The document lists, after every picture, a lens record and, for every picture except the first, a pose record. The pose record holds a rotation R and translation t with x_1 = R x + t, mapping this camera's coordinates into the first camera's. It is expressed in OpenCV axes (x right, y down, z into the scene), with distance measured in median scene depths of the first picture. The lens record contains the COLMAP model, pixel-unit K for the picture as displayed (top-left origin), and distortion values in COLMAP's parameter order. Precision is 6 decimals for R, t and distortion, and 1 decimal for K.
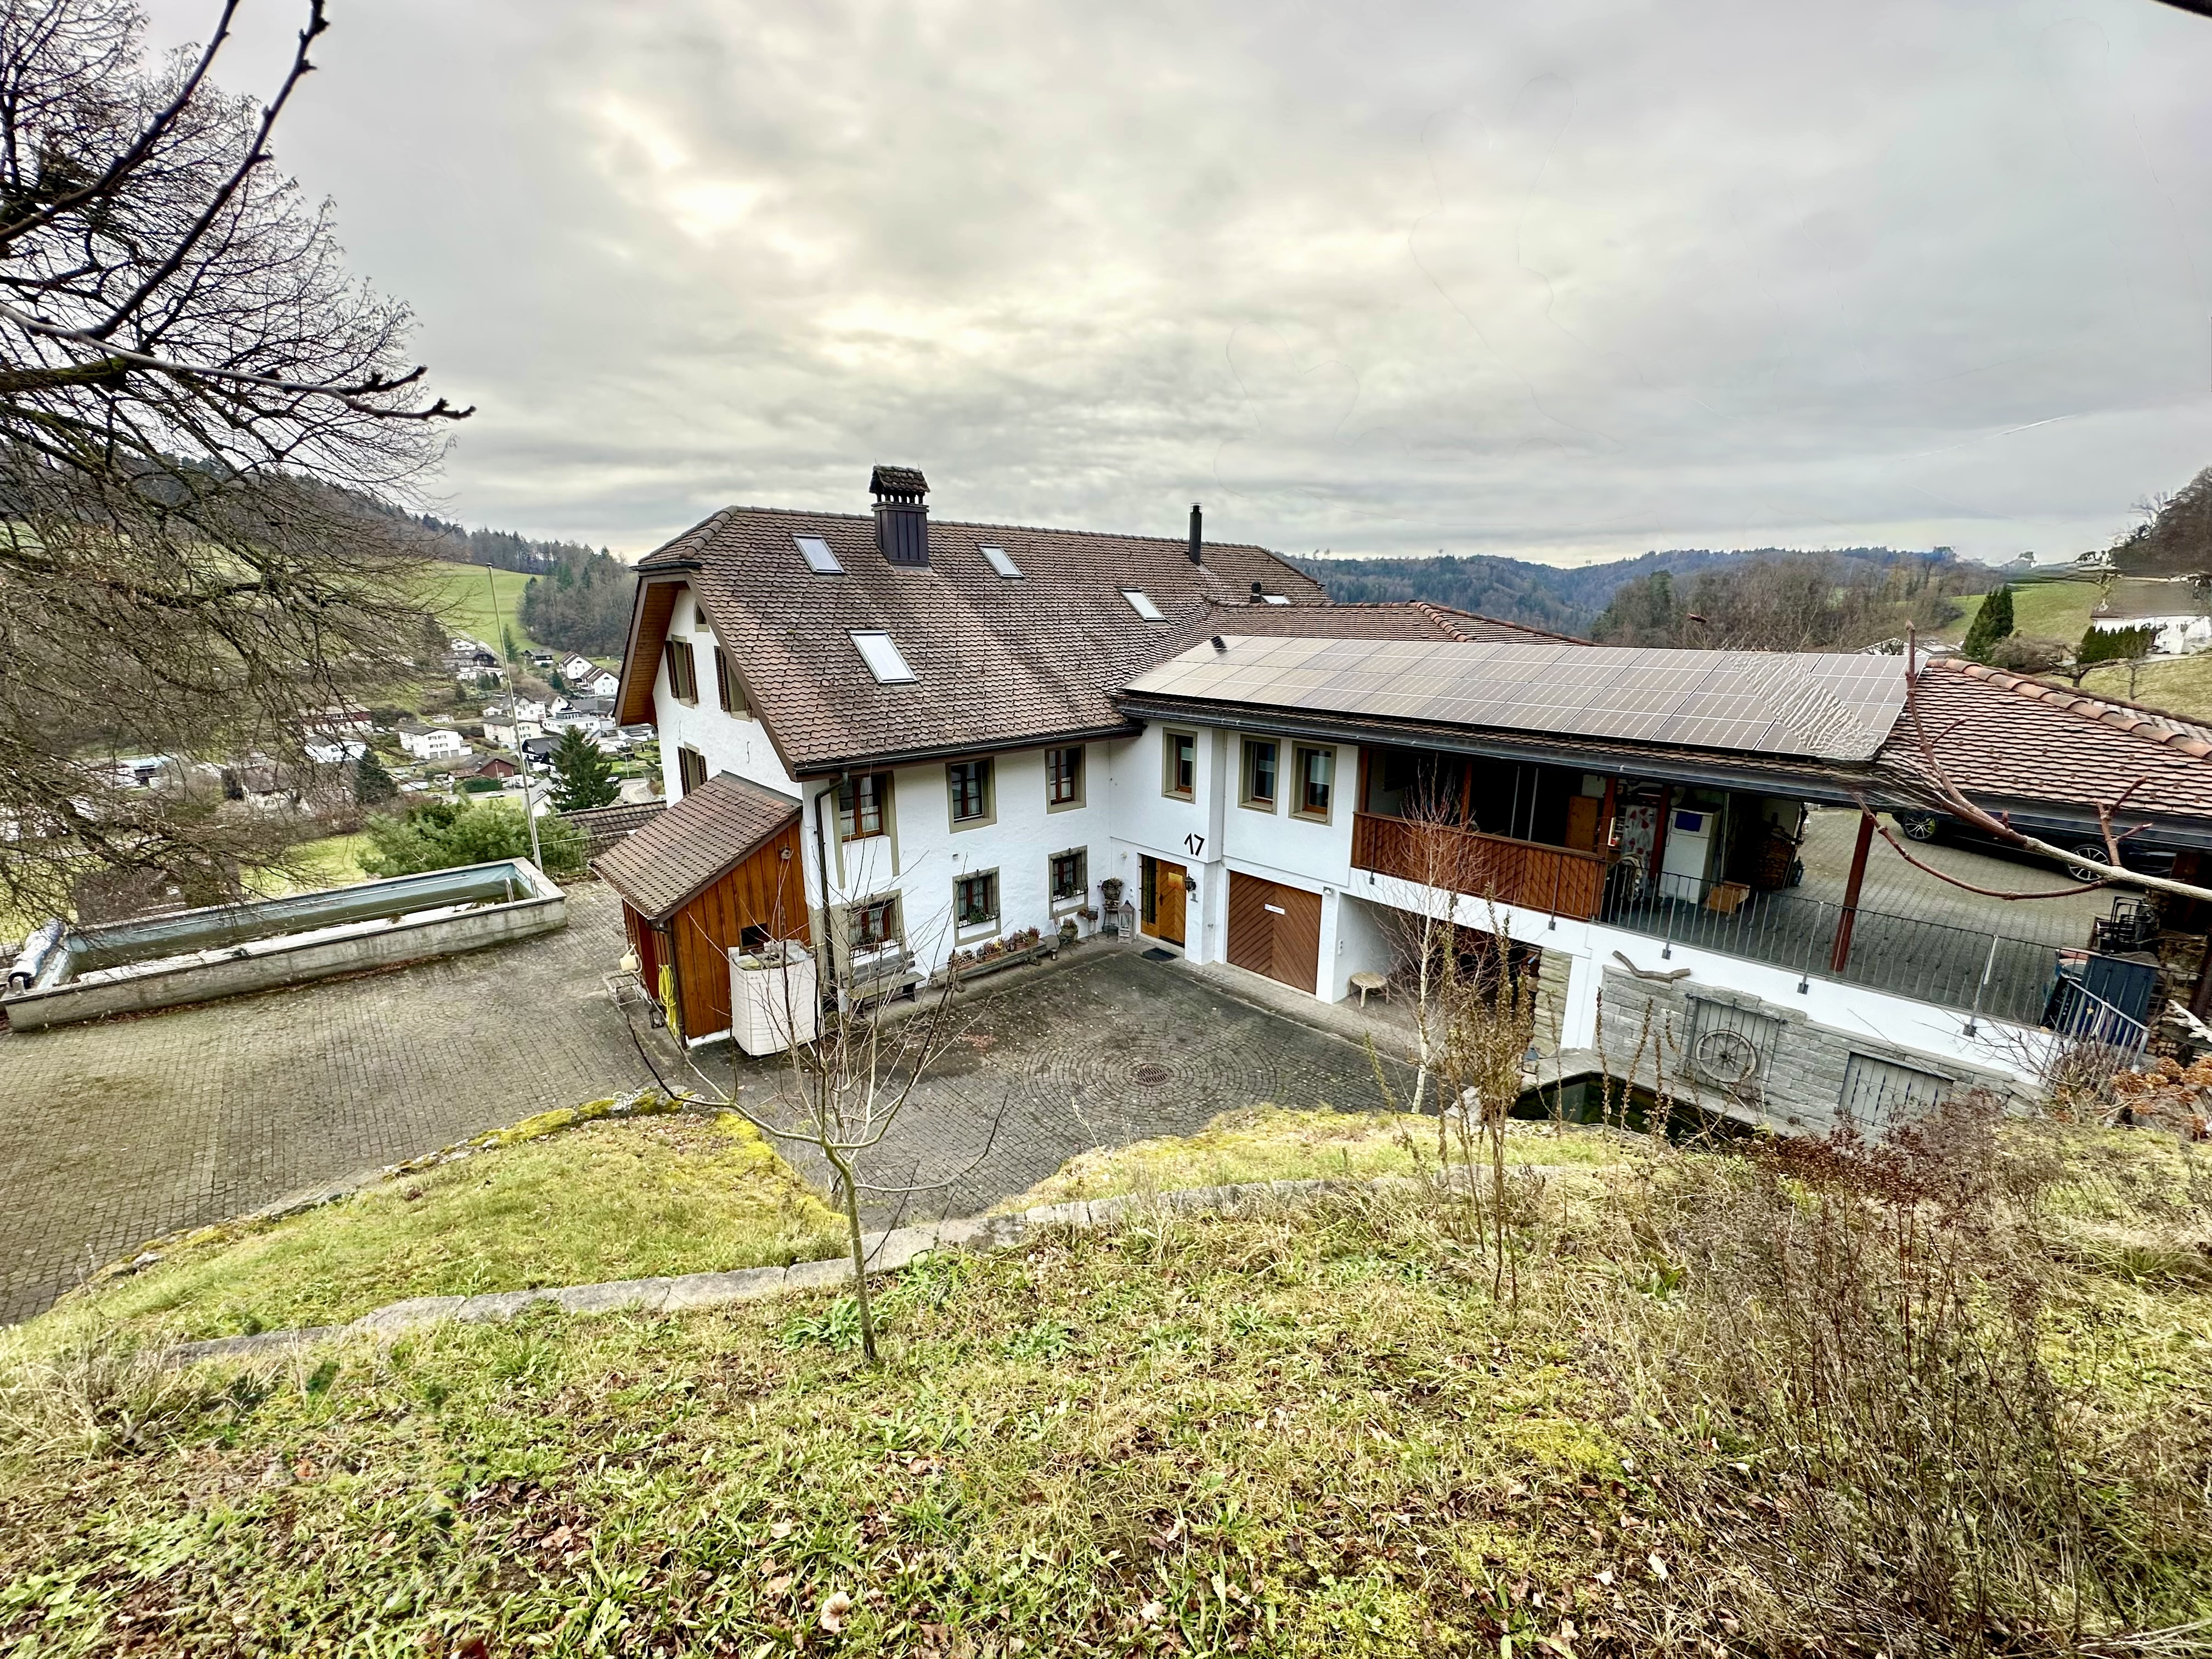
lens RADIAL K [[875.6, 0, 1116.2], [0, 875.6, 862.2], [0, 0, 1]] dist [-0.000278, -0.000158]
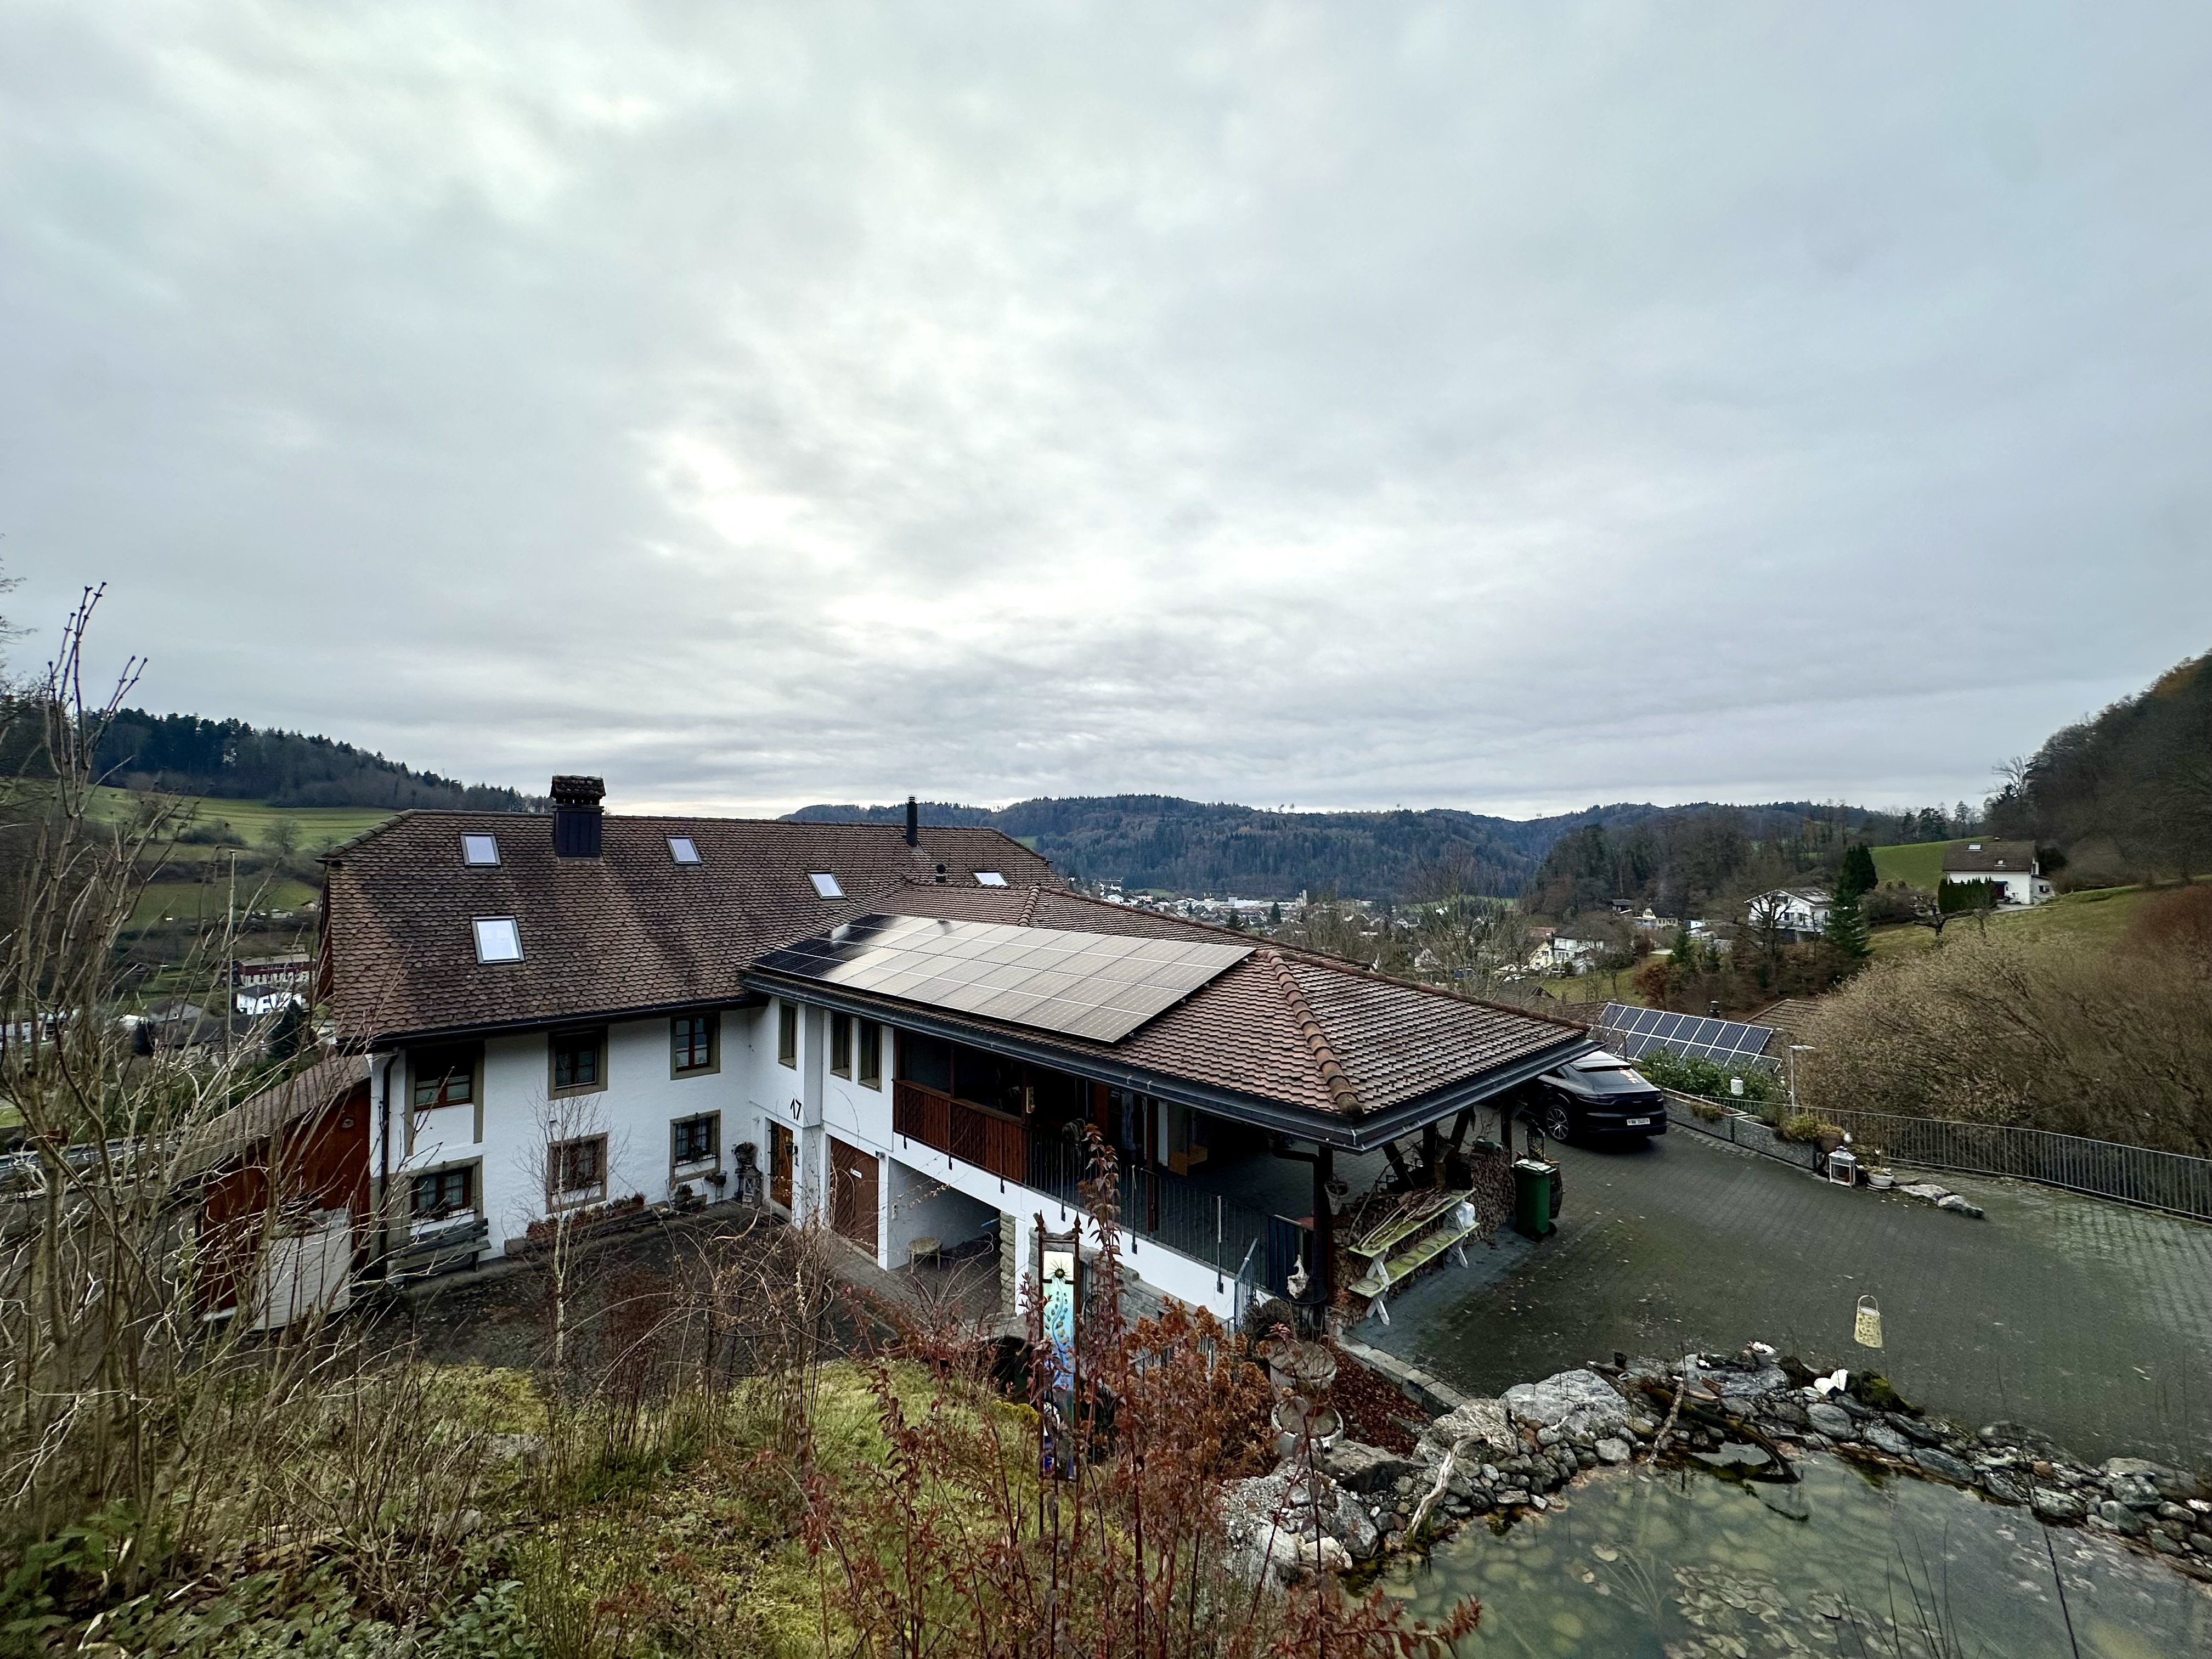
lens RADIAL K [[882.9, 0, 1112.6], [0, 882.9, 826.1], [0, 0, 1]] dist [-0.001653, -0.000281]
pose [[0.999854, -0.001269, 0.017061, 0.445133], [0.006535, 0.949961, -0.312300, -0.008972], [-0.015811, 0.312366, 0.949830, -0.136794]]
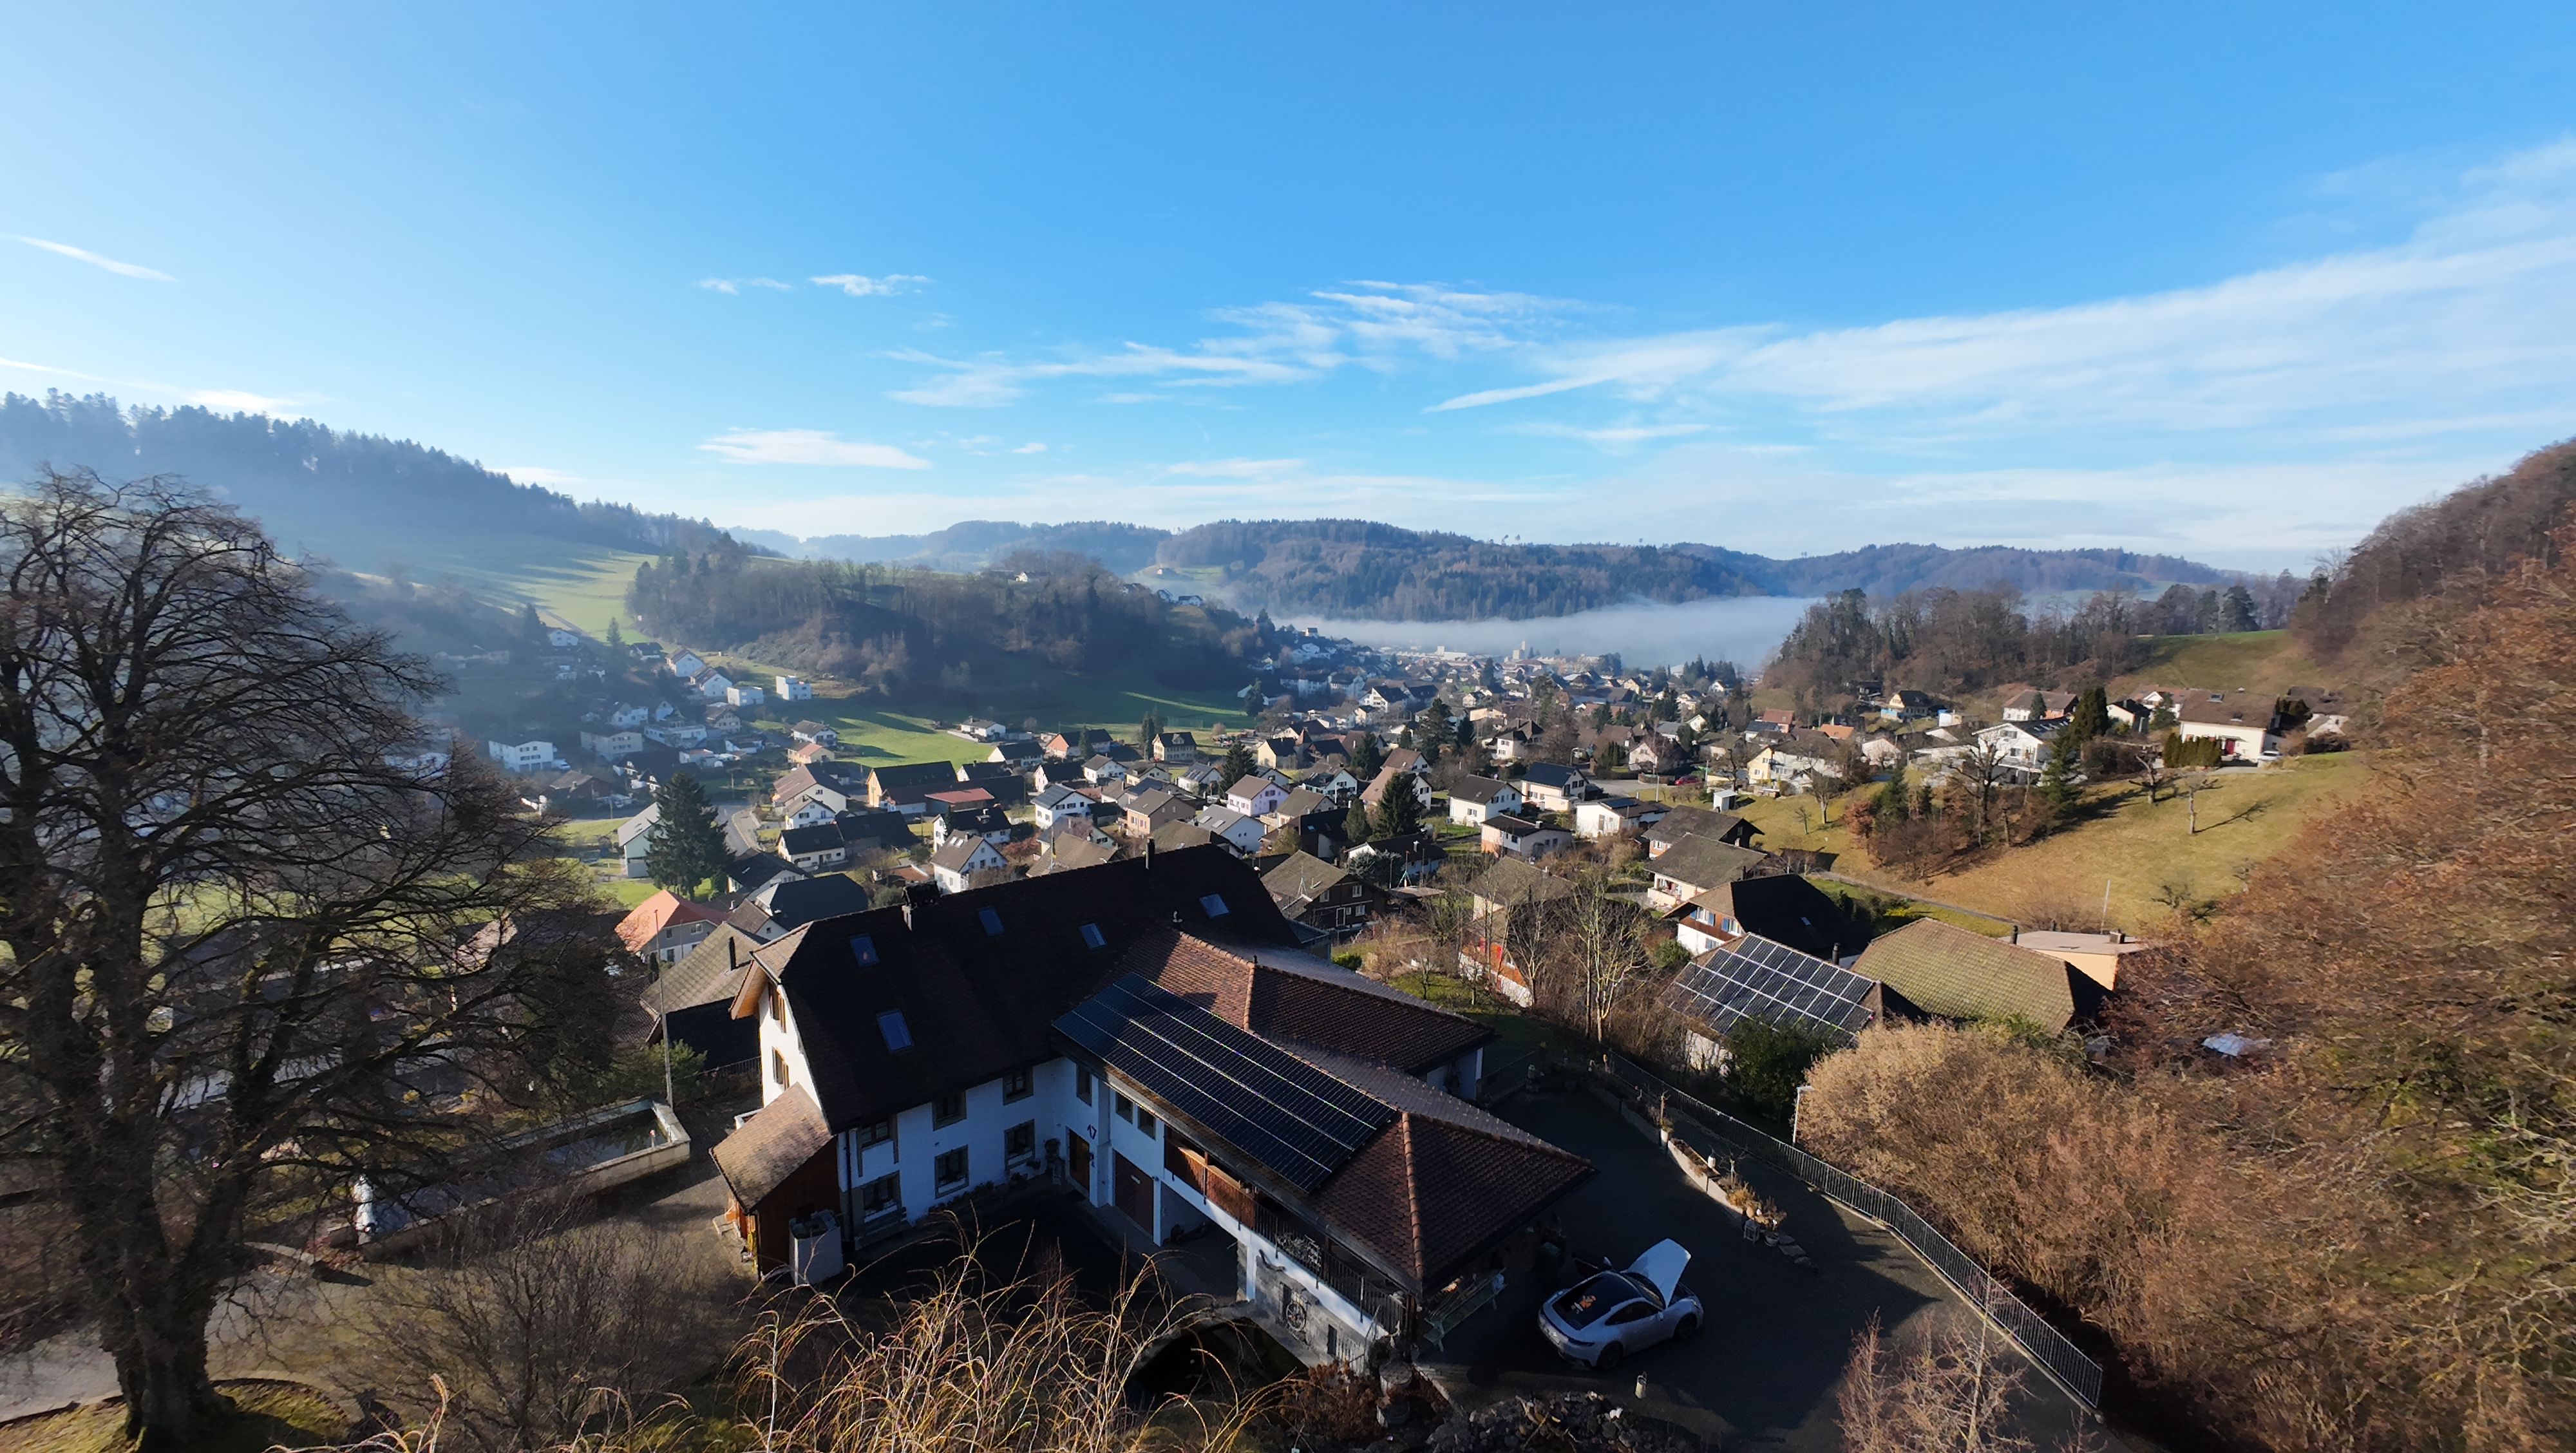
lens RADIAL K [[1005.6, 0, 1288.0], [0, 1005.6, 726.5], [0, 0, 1]] dist [0.000143, 0.000336]
pose [[0.999778, 0.021073, -0.000648, 0.417515], [-0.020958, 0.990029, -0.139295, -0.486159], [-0.002294, 0.139278, 0.990251, -0.881341]]
